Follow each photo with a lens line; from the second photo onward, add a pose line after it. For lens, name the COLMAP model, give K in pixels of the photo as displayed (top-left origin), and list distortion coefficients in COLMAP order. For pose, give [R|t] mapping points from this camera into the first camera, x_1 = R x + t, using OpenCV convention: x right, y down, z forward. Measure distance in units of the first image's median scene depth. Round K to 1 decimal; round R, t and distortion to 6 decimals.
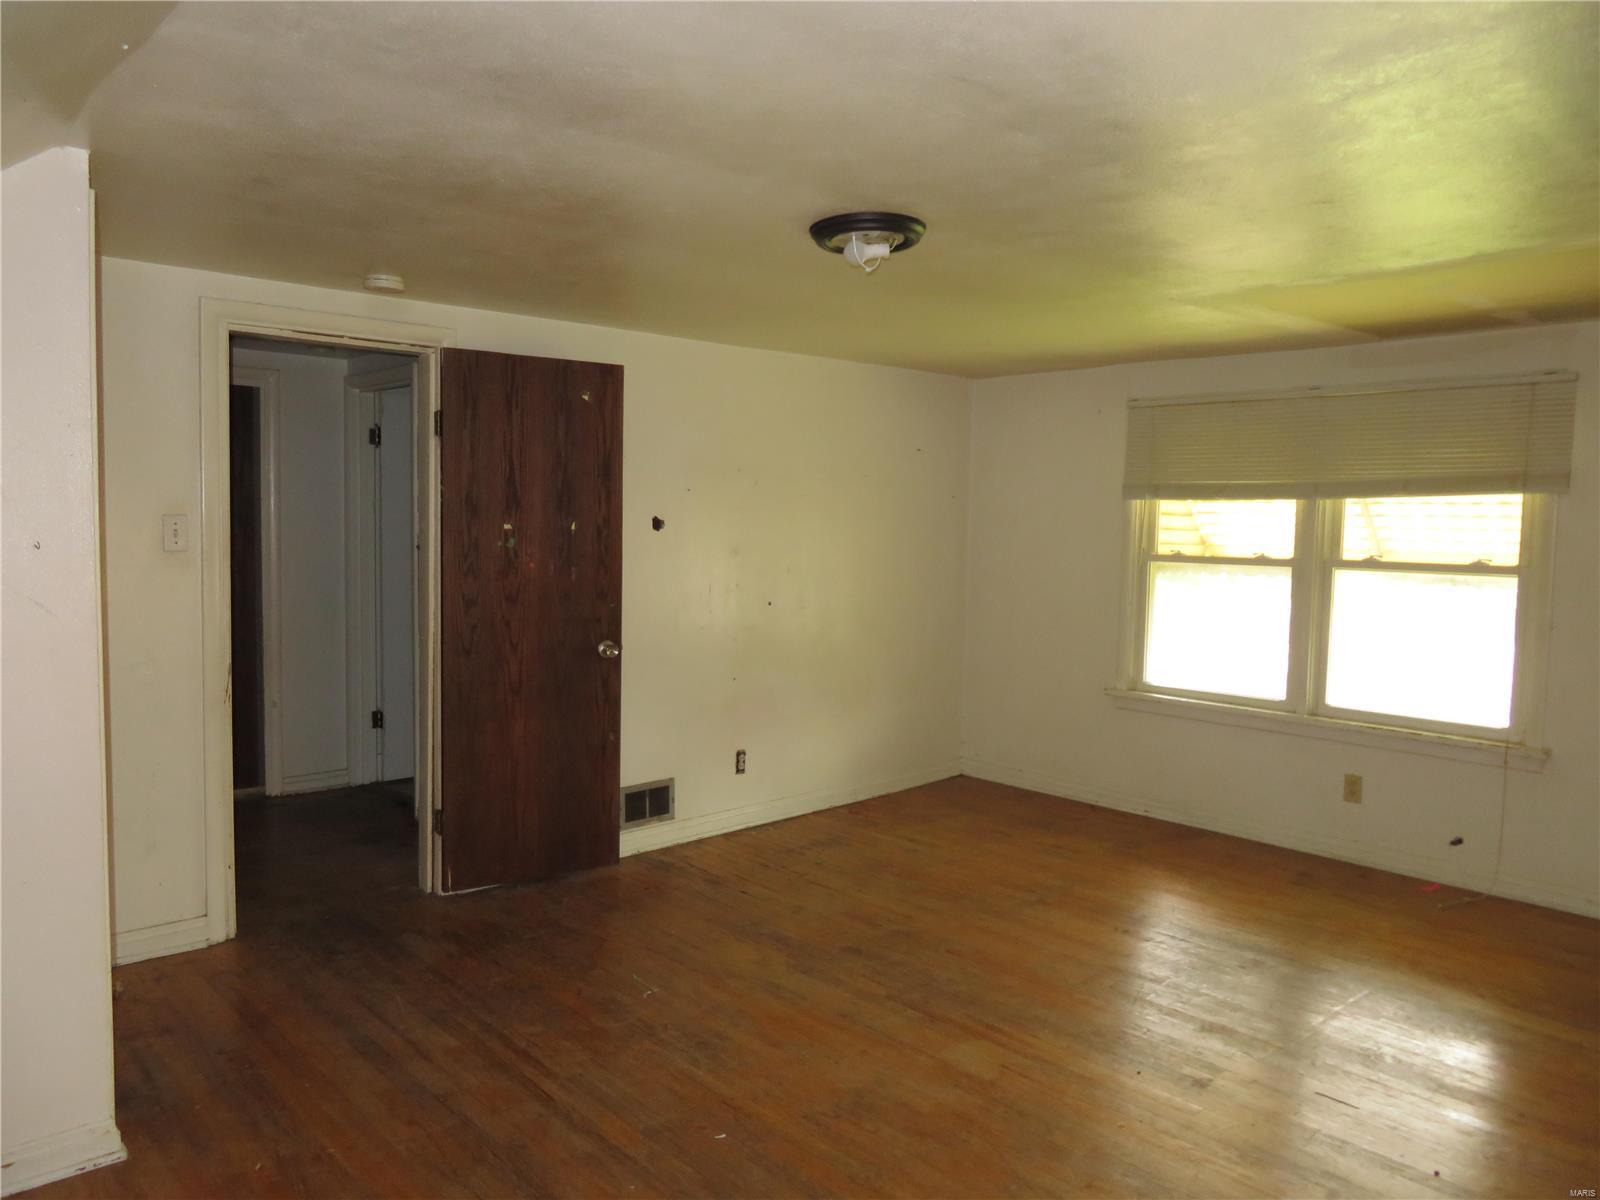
lens RADIAL K [[1133.2, 0, 800.6], [0, 1133.2, 600.9], [0, 0, 1]] dist [-0.019471, 0.011805]
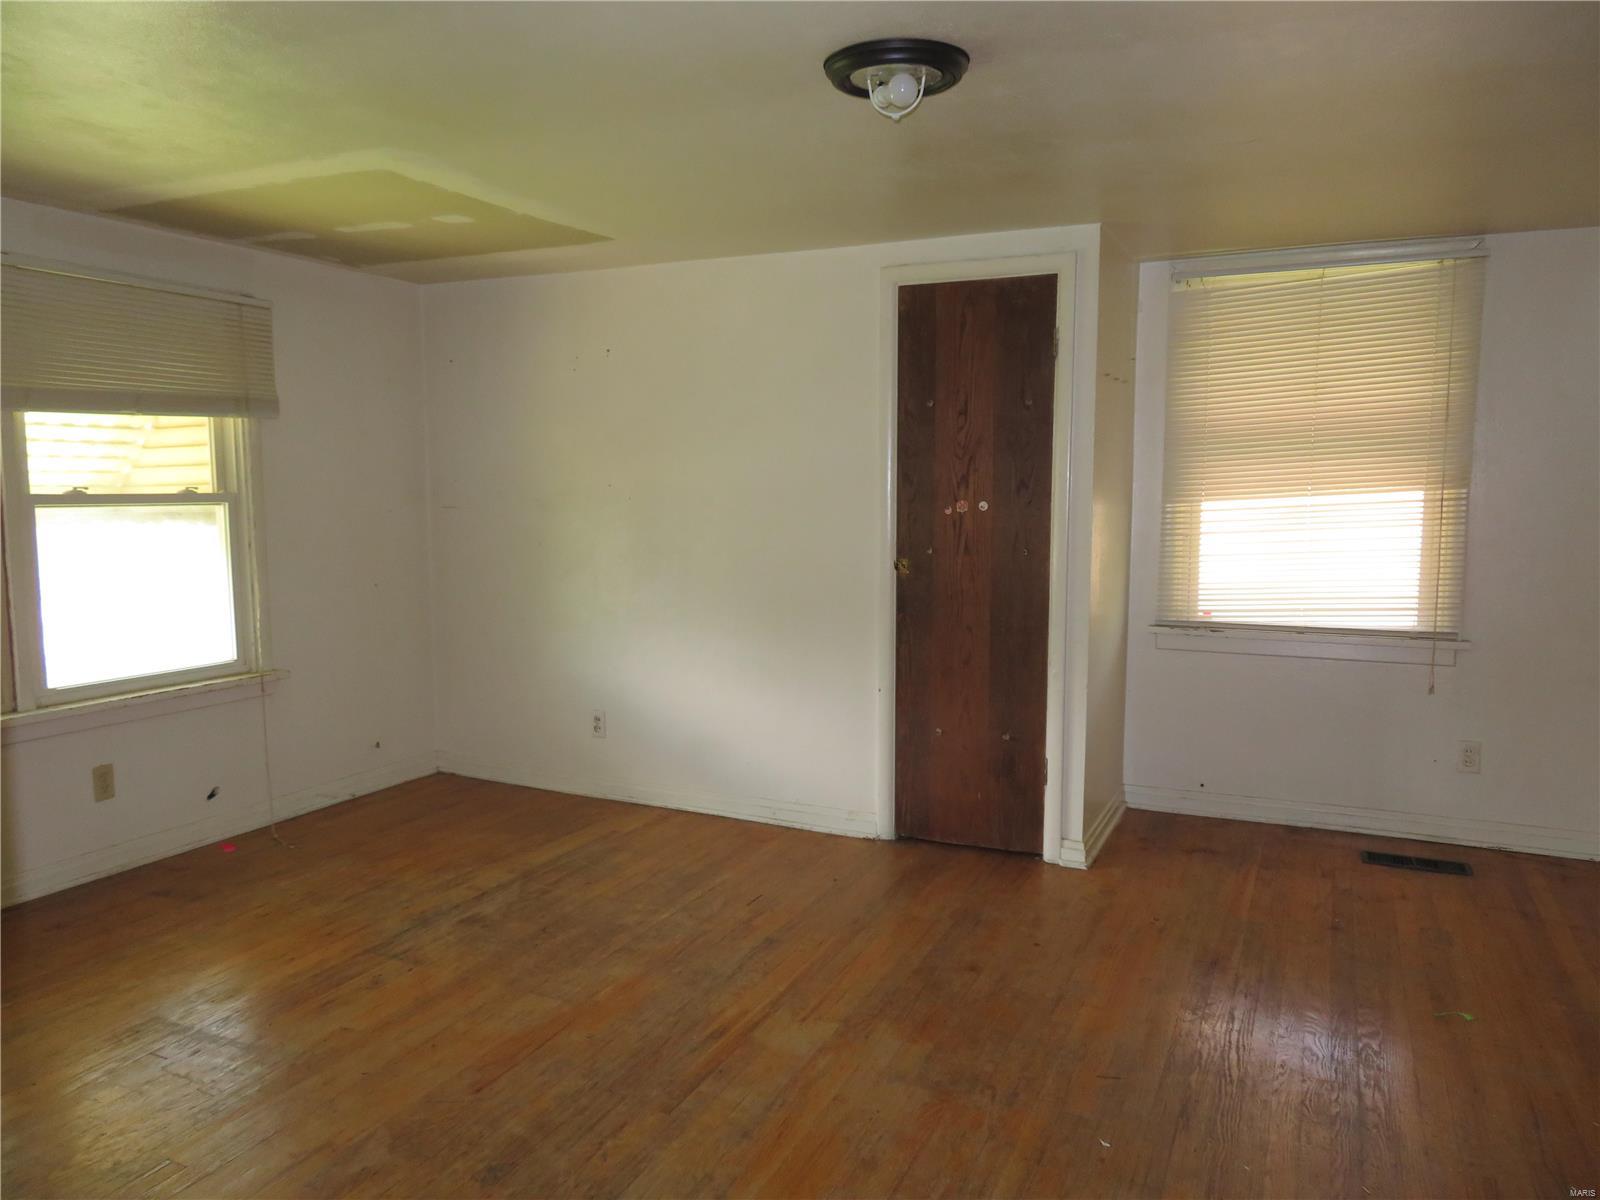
lens RADIAL K [[1133.2, 0, 801.3], [0, 1133.2, 599.1], [0, 0, 1]] dist [-0.019471, 0.011805]
pose [[-0.377747, -0.111319, 0.919193, -0.447475], [0.060586, 0.987647, 0.144508, -0.050041], [-0.923925, 0.110278, -0.366336, 0.901872]]
